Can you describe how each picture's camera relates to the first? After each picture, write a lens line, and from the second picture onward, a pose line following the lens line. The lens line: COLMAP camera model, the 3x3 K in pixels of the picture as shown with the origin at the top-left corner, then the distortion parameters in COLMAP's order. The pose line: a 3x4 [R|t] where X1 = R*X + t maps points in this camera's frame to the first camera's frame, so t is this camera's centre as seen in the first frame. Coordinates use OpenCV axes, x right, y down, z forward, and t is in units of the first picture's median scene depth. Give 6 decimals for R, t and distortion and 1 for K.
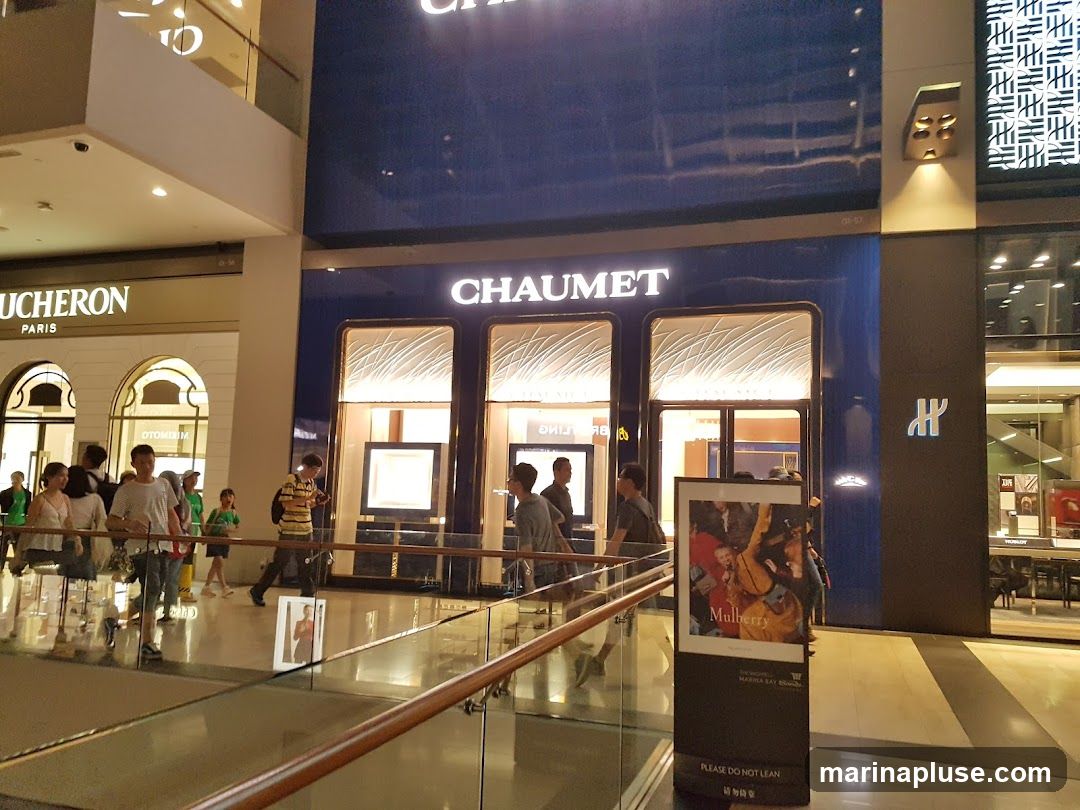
lens RADIAL K [[853.6, 0, 540.0], [0, 853.6, 405.0], [0, 0, 1]] dist [0.072187, -0.006576]
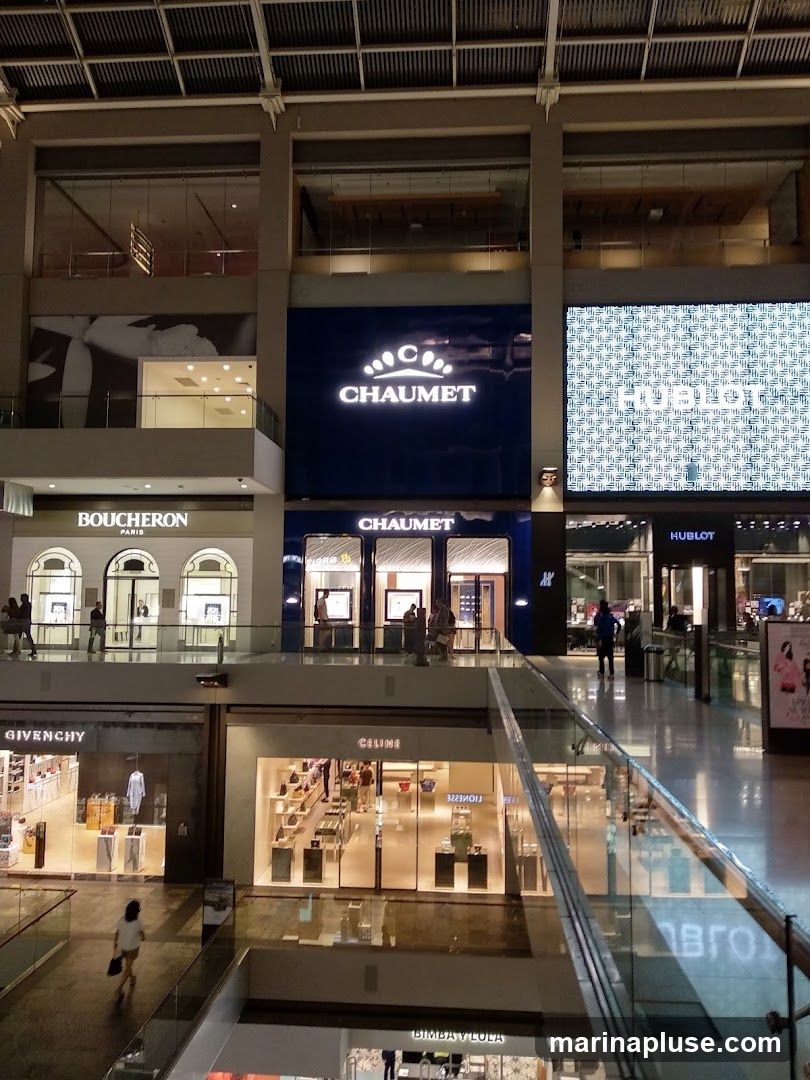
lens RADIAL K [[853.6, 0, 426.3], [0, 853.6, 539.4], [0, 0, 1]] dist [0.072187, -0.006576]
pose [[0.964989, -0.001880, 0.262283, -0.540454], [-0.005077, 0.999653, 0.025846, -0.152983], [-0.262241, -0.026273, 0.964645, -1.289810]]
